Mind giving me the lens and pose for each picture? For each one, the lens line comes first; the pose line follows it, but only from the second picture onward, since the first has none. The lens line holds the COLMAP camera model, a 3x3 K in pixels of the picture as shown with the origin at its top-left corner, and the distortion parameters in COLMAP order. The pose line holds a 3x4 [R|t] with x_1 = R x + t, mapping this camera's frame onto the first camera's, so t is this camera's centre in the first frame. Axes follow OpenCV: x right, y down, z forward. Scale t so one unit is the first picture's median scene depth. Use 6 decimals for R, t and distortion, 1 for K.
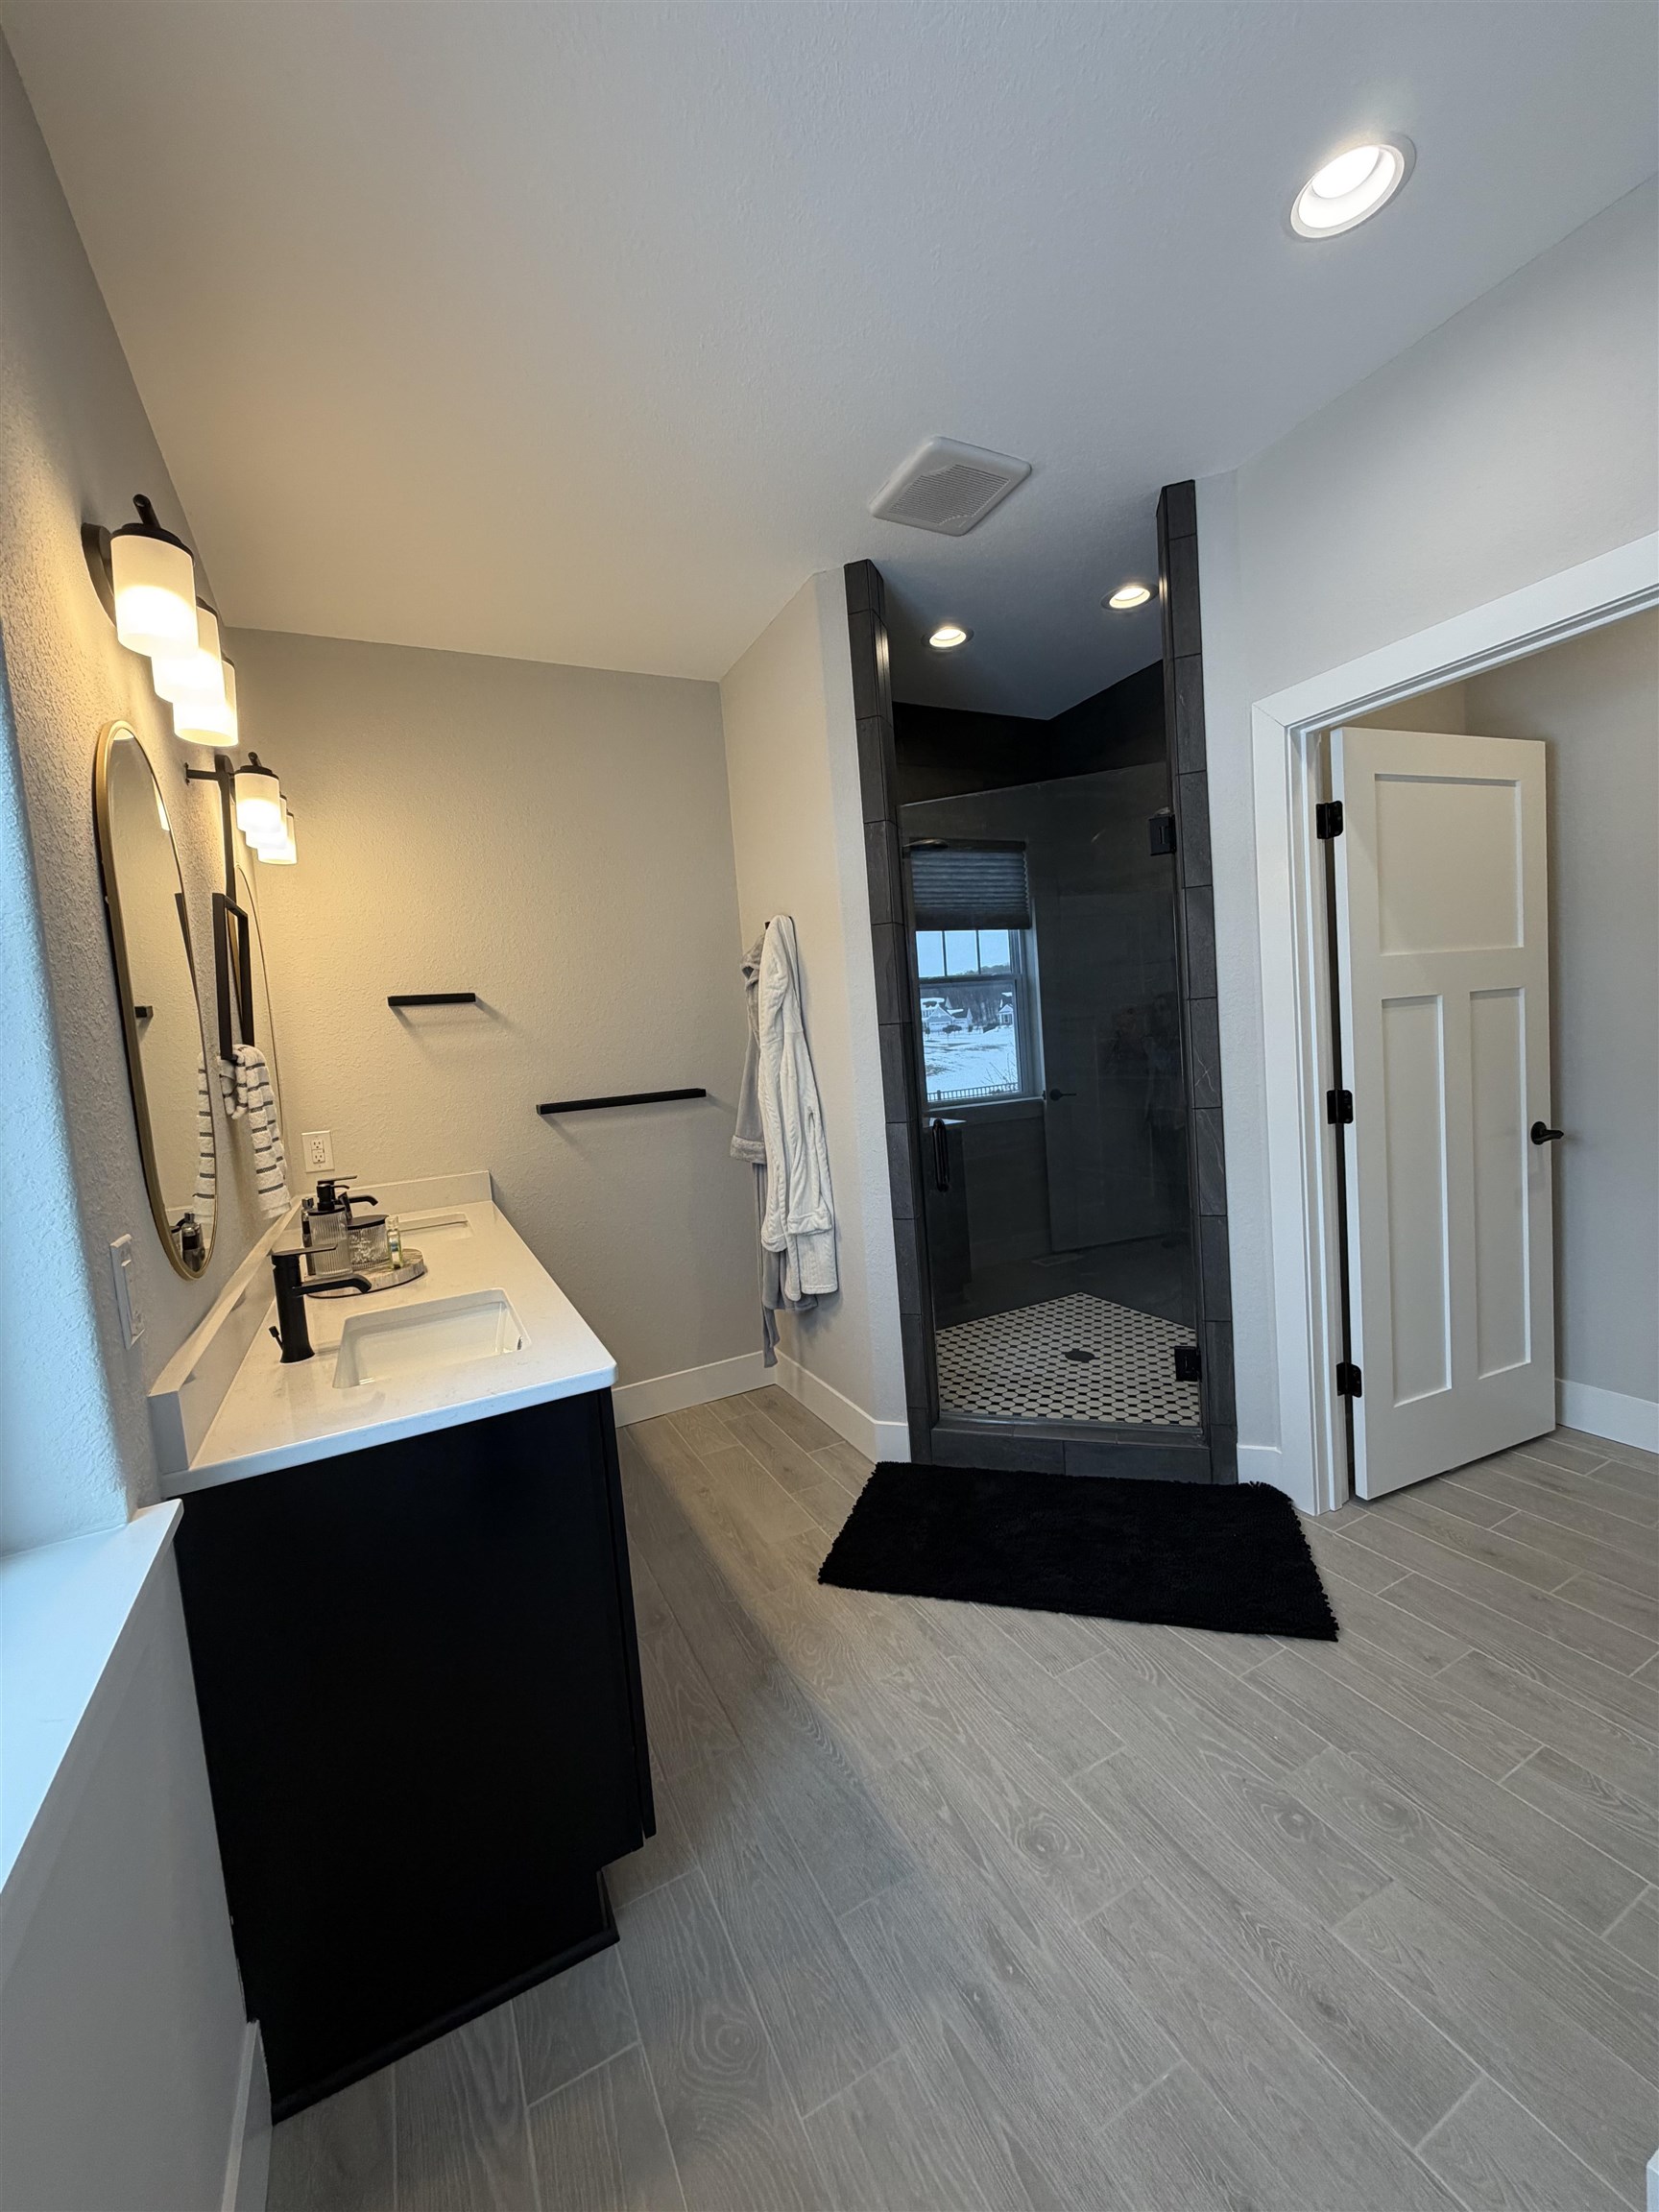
lens RADIAL K [[880.7, 0, 833.7], [0, 880.7, 1102.4], [0, 0, 1]] dist [0.002553, -0.000371]
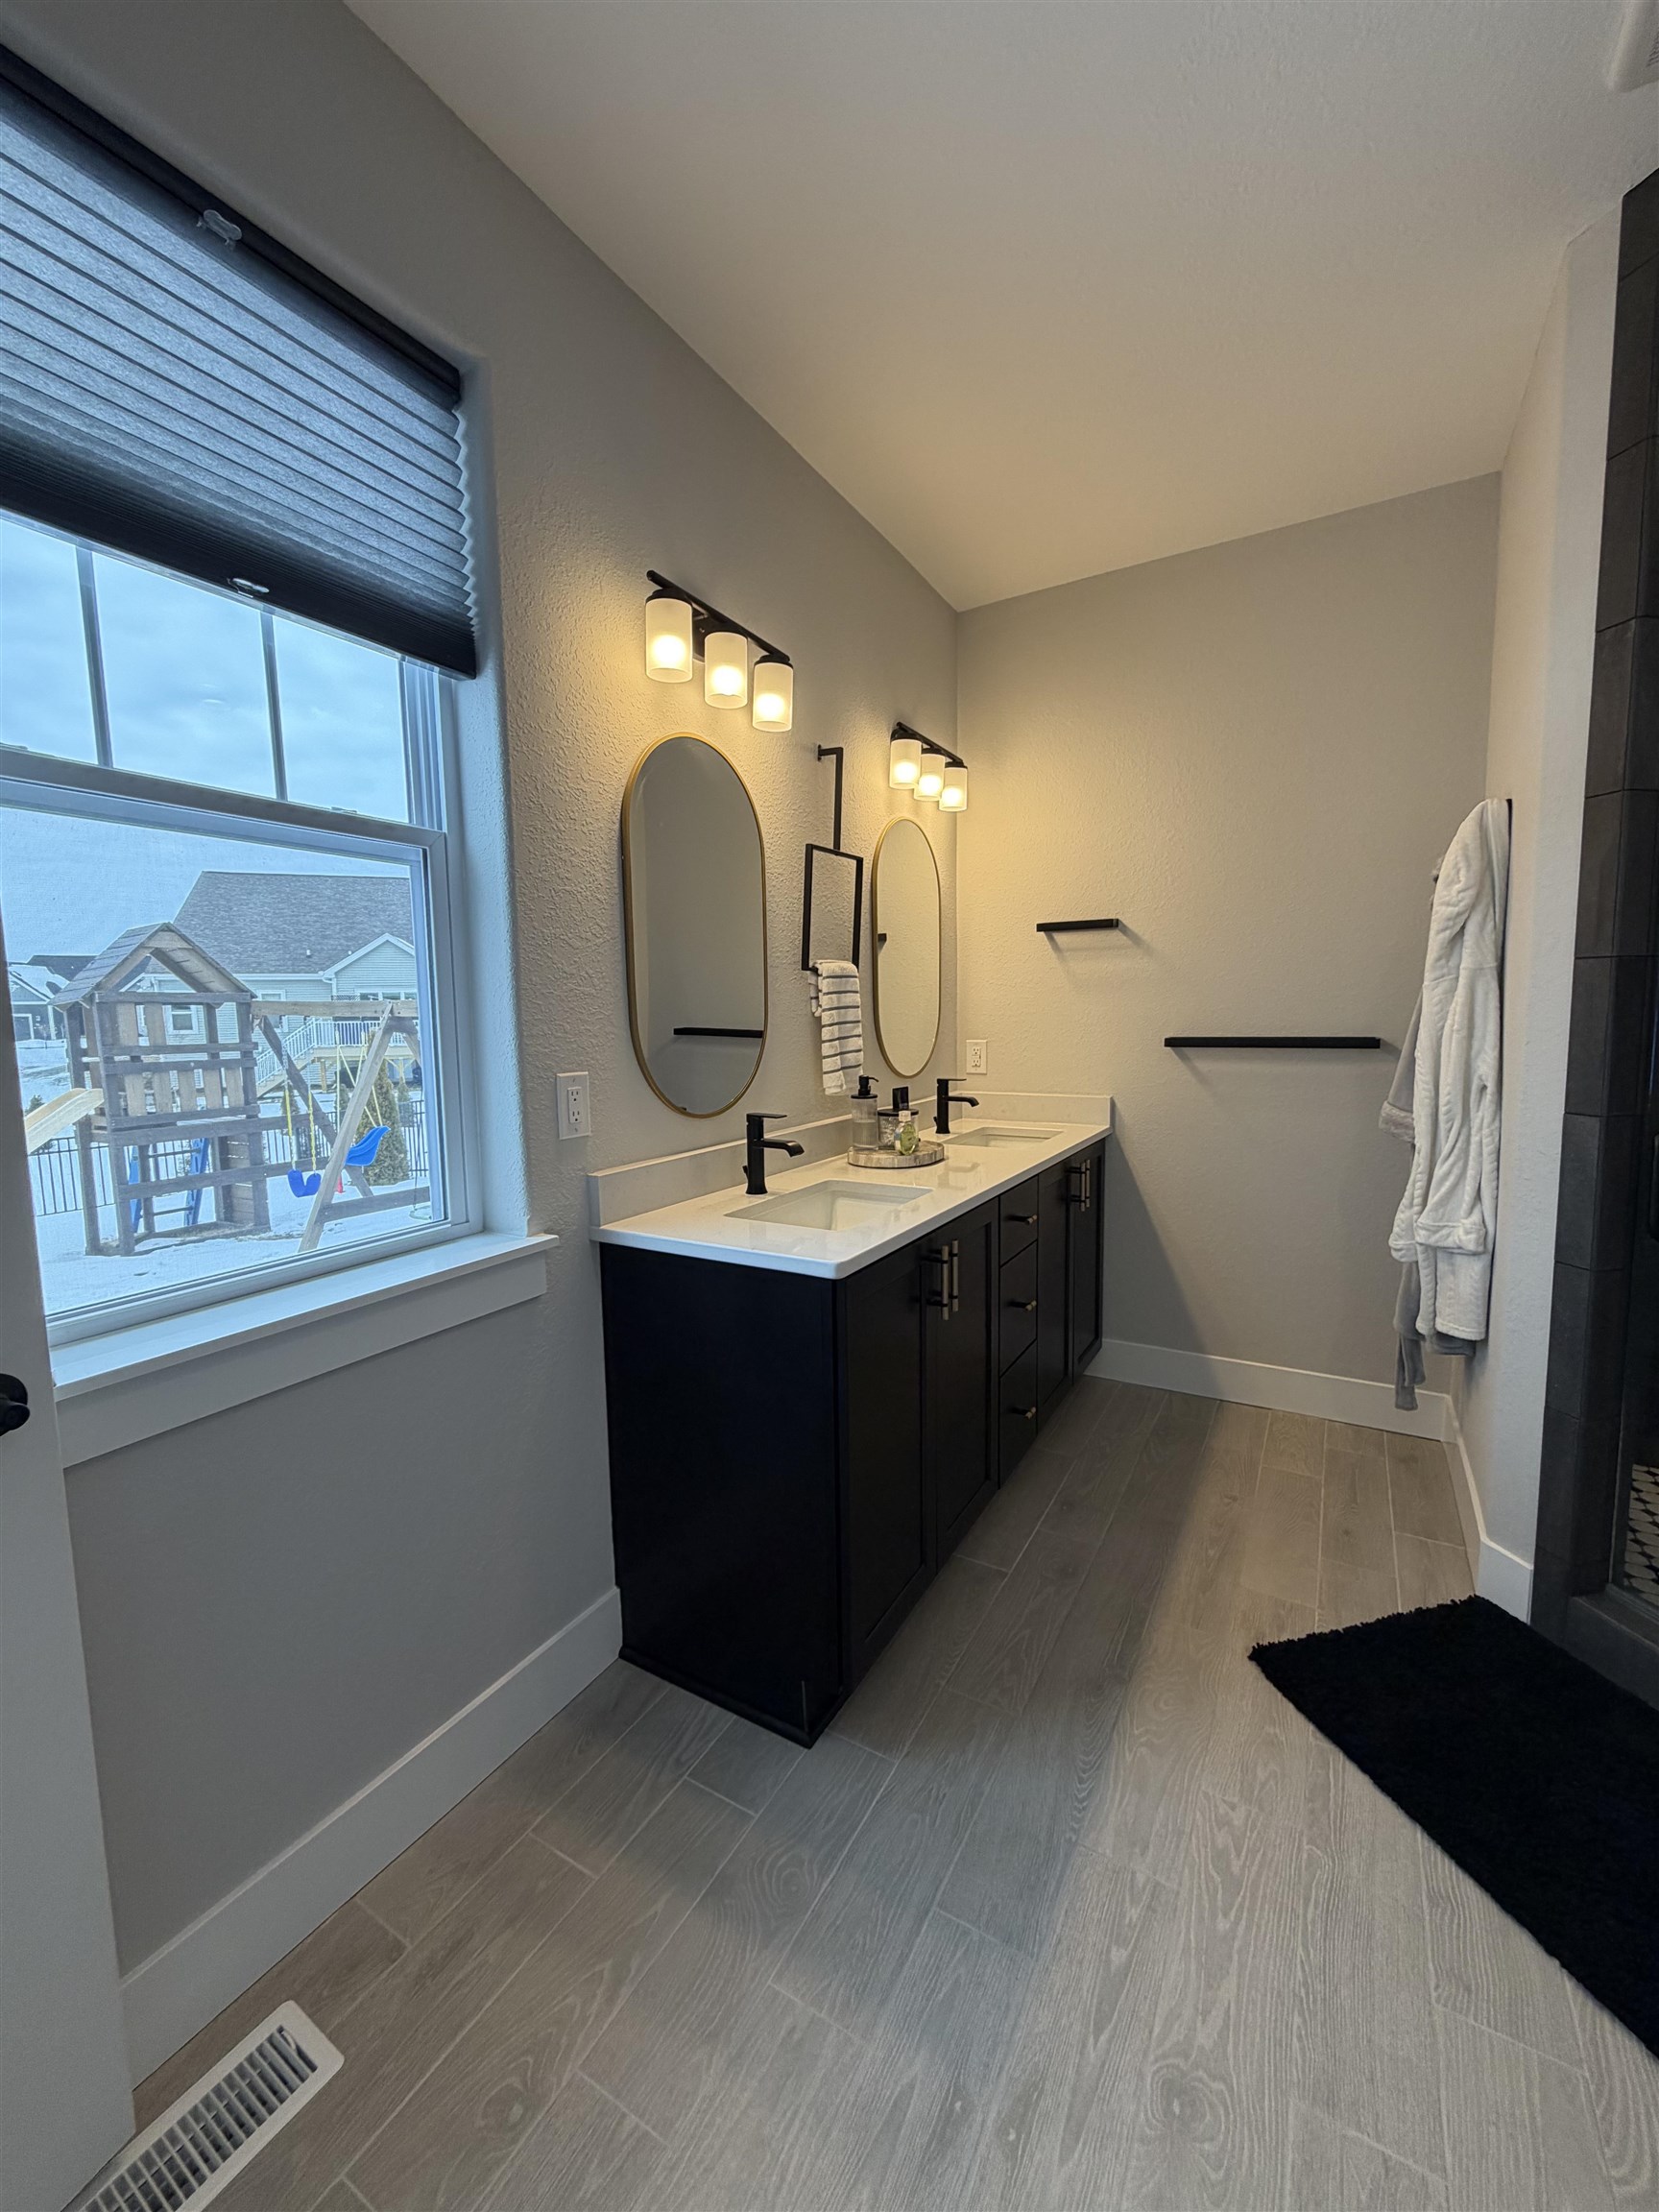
lens RADIAL K [[880.7, 0, 831.8], [0, 880.7, 1102.7], [0, 0, 1]] dist [0.002553, -0.000371]
pose [[0.536966, 0.156136, -0.829029, 0.369091], [-0.092868, 0.987691, 0.125866, -0.018037], [0.838476, 0.009405, 0.544857, 0.243413]]
